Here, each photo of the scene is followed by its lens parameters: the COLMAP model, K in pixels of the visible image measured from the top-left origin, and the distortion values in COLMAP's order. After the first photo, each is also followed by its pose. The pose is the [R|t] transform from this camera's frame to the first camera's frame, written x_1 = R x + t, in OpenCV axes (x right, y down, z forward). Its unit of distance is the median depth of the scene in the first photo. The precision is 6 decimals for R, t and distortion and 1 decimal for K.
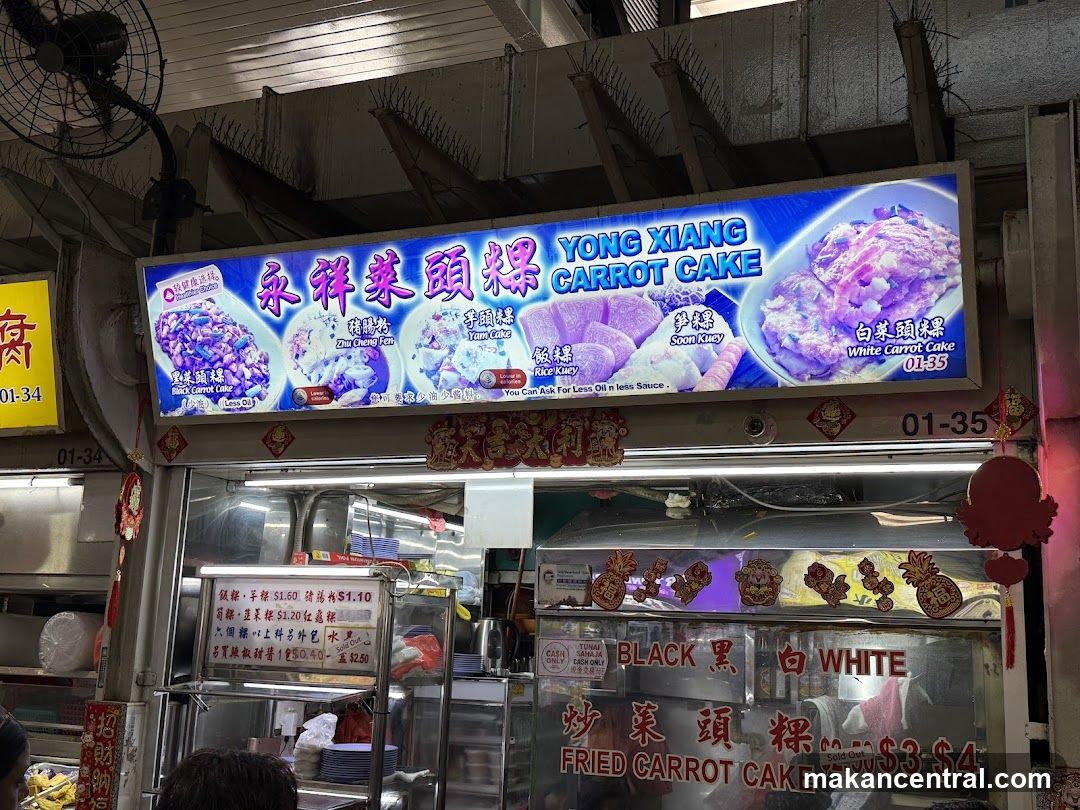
lens RADIAL K [[1202.3, 0, 529.2], [0, 1202.3, 408.3], [0, 0, 1]] dist [0.119011, 0.000000]
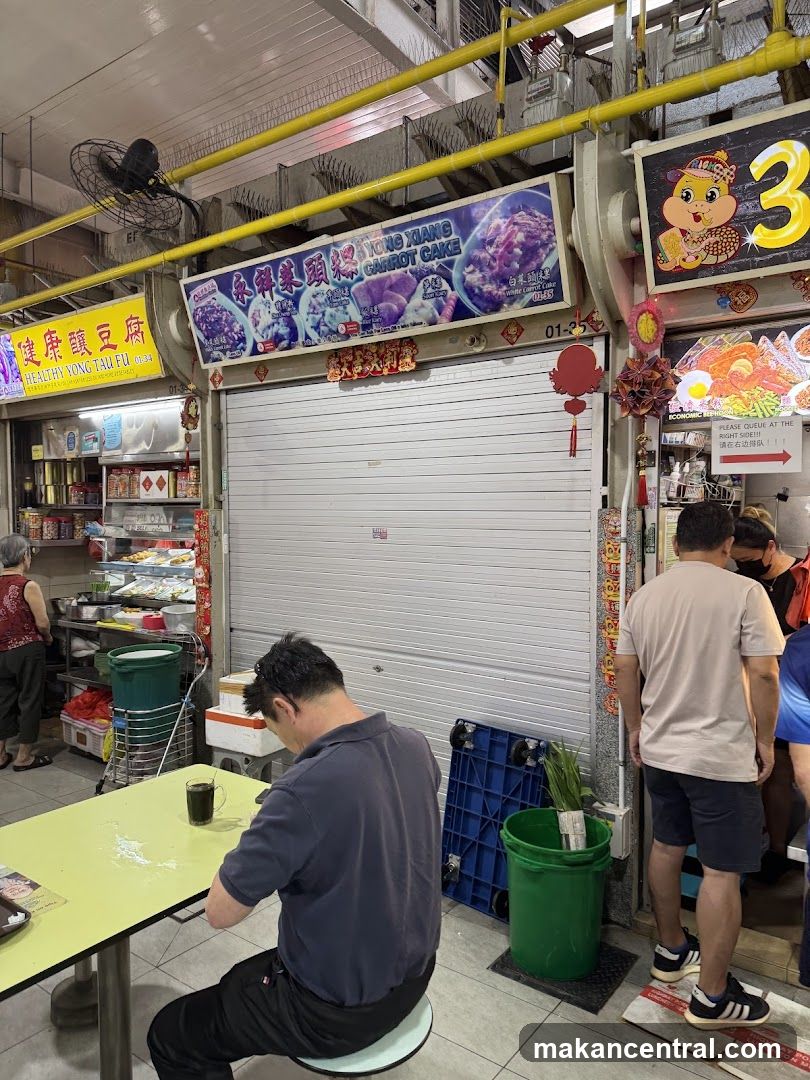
lens RADIAL K [[785.3, 0, 409.6], [0, 785.3, 540.6], [0, 0, 1]] dist [0.046892, -0.019290]
pose [[0.972545, -0.029347, -0.230858, 0.333987], [0.079747, 0.973980, 0.212140, 0.044445], [0.218626, -0.224726, 0.949579, -0.199258]]
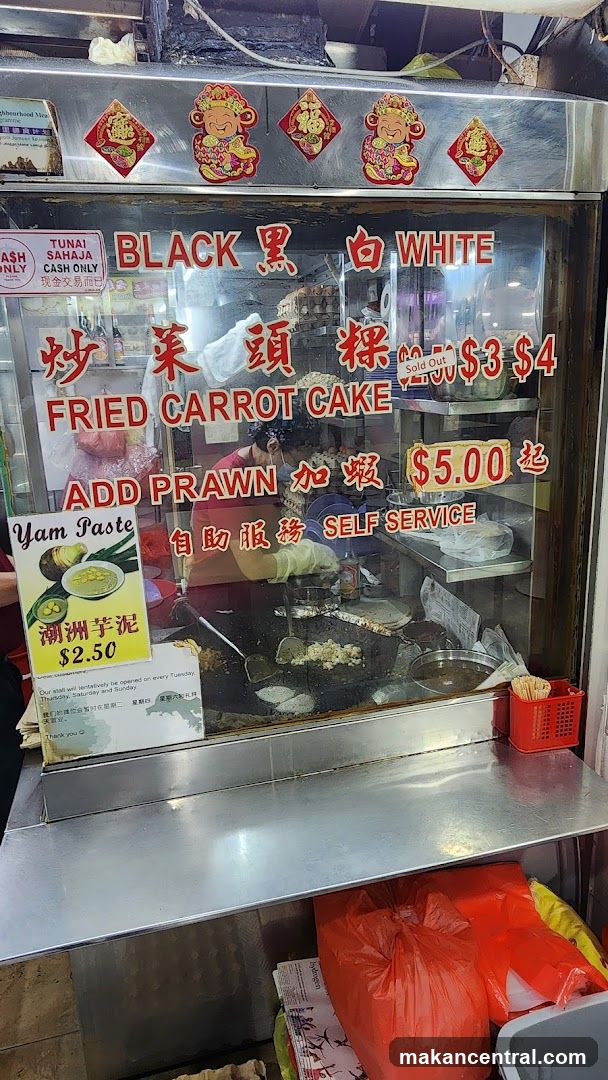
lens RADIAL K [[717.1, 0, 308.0], [0, 717.1, 542.1], [0, 0, 1]] dist [0.012130, 0.003299]
pose [[0.771470, -0.220239, 0.596933, -0.117818], [-0.062018, 0.907686, 0.415043, 0.177474], [-0.633236, -0.357214, 0.686594, 0.607746]]
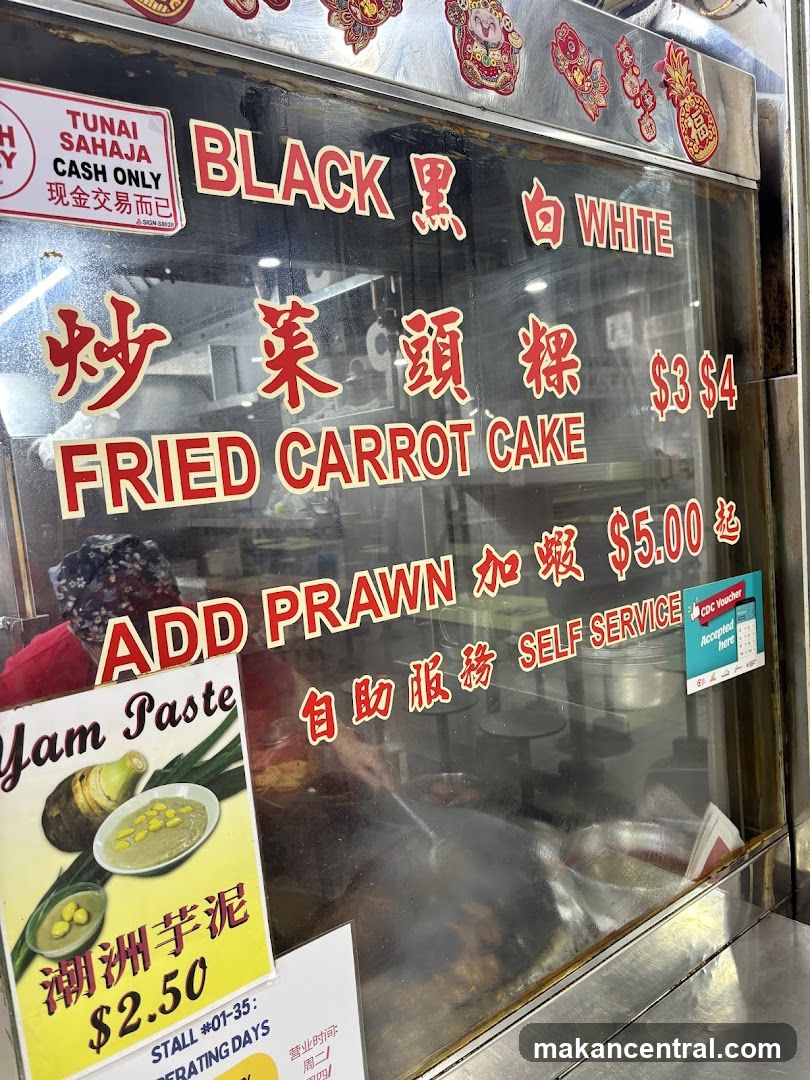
lens RADIAL K [[818.7, 0, 403.7], [0, 818.7, 542.0], [0, 0, 1]] dist [0.065345, -0.078420]
pose [[0.447820, -0.158882, 0.879894, -0.122977], [-0.077341, 0.973514, 0.215149, 0.254220], [-0.890773, -0.164400, 0.423671, 0.835549]]
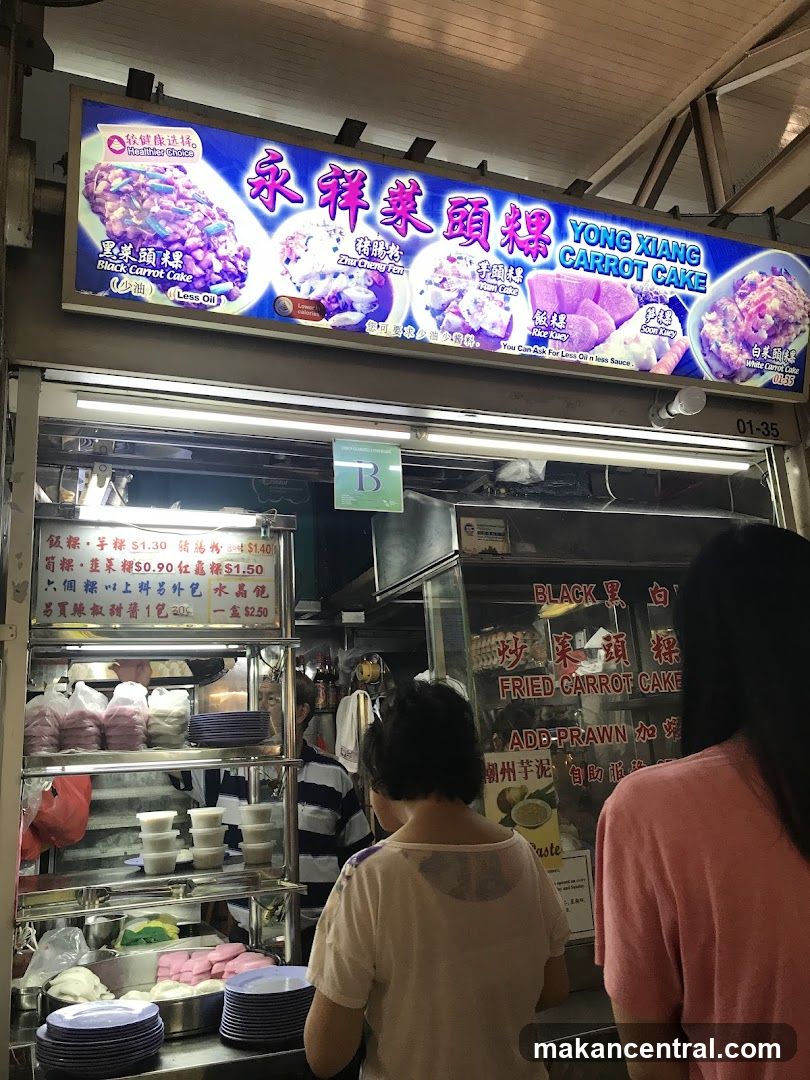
lens RADIAL K [[882.5, 0, 395.9], [0, 882.5, 533.5], [0, 0, 1]] dist [0.031085, -0.072625]
pose [[0.679825, 0.100913, 0.726398, -0.635650], [-0.056473, 0.994750, -0.085340, 0.224994], [-0.731196, 0.016994, 0.681955, 0.526061]]
